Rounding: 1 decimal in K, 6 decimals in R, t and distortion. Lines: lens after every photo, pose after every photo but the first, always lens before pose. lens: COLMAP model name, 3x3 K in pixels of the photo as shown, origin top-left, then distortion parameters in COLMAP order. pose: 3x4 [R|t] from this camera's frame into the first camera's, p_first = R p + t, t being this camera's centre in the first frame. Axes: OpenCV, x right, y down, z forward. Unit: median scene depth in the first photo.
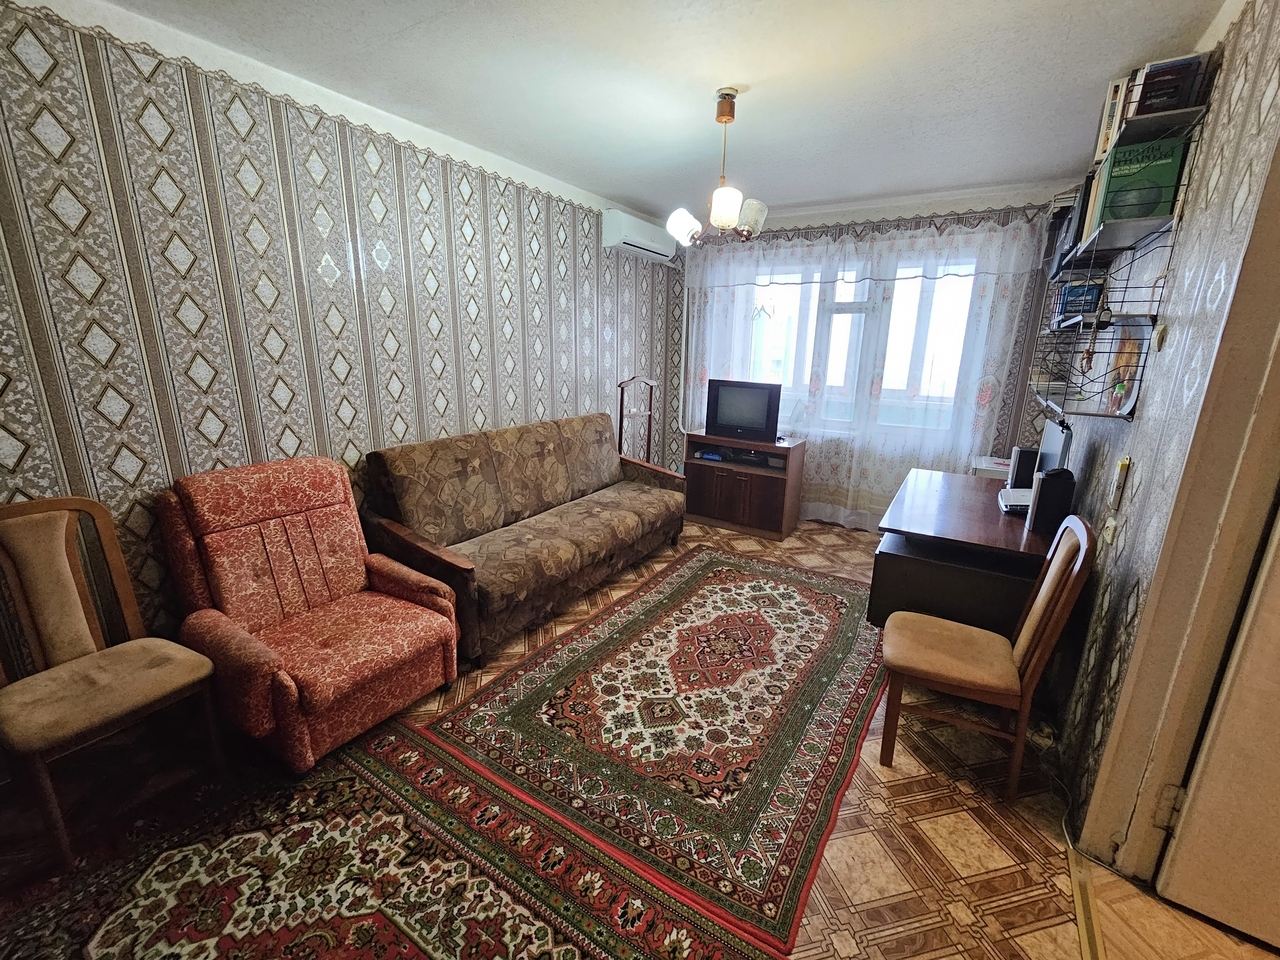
lens RADIAL K [[526.7, 0, 642.7], [0, 526.7, 476.5], [0, 0, 1]] dist [-0.001344, 0.000007]
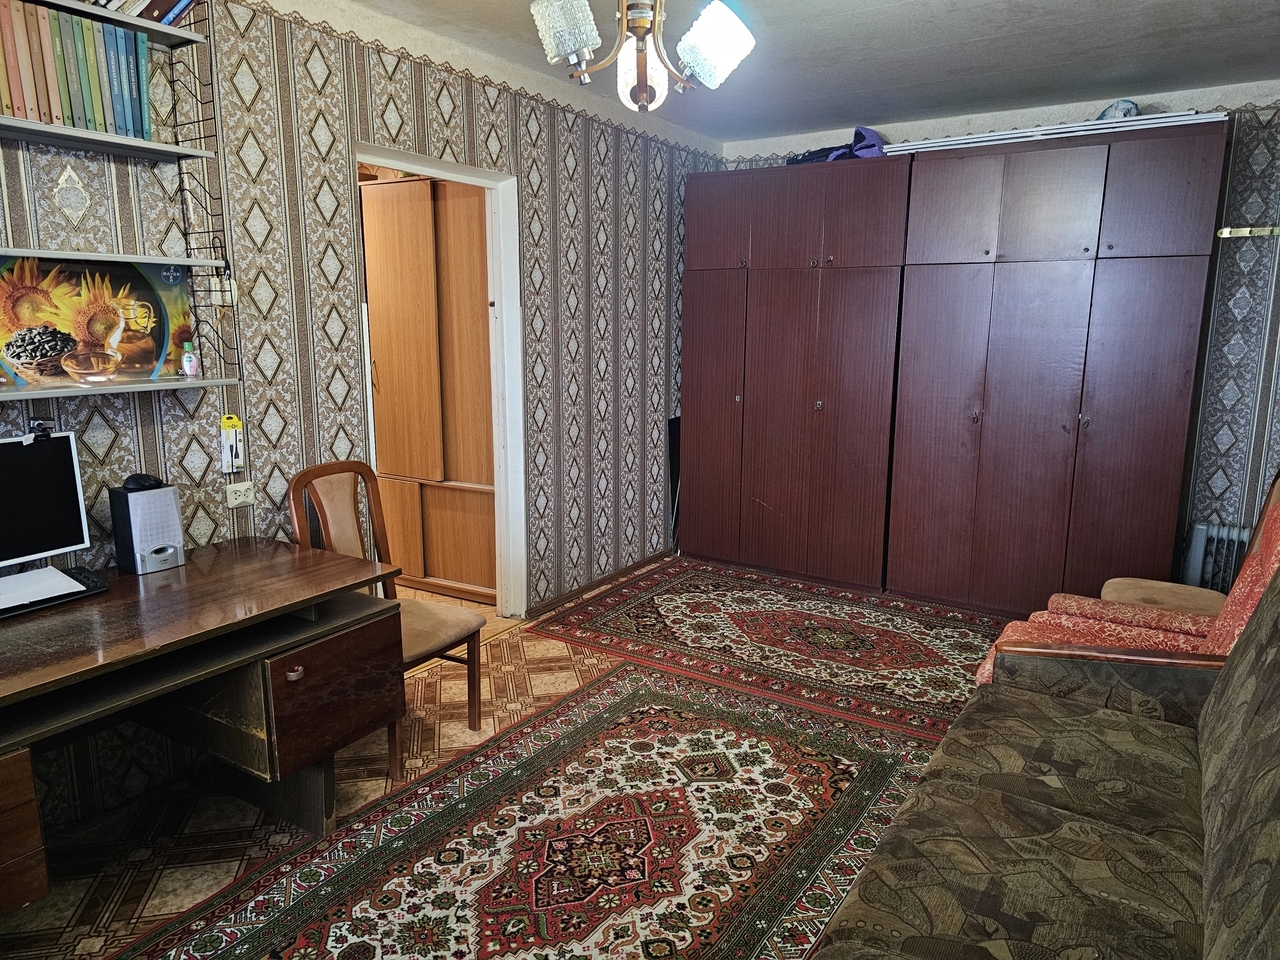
lens RADIAL K [[862.0, 0, 643.7], [0, 862.0, 483.8], [0, 0, 1]] dist [0.050659, 0.001684]
pose [[-0.999549, -0.029603, -0.004982, 0.146401], [-0.028957, 0.907028, 0.420073, -0.484747], [-0.007917, 0.420028, -0.907477, 1.975495]]
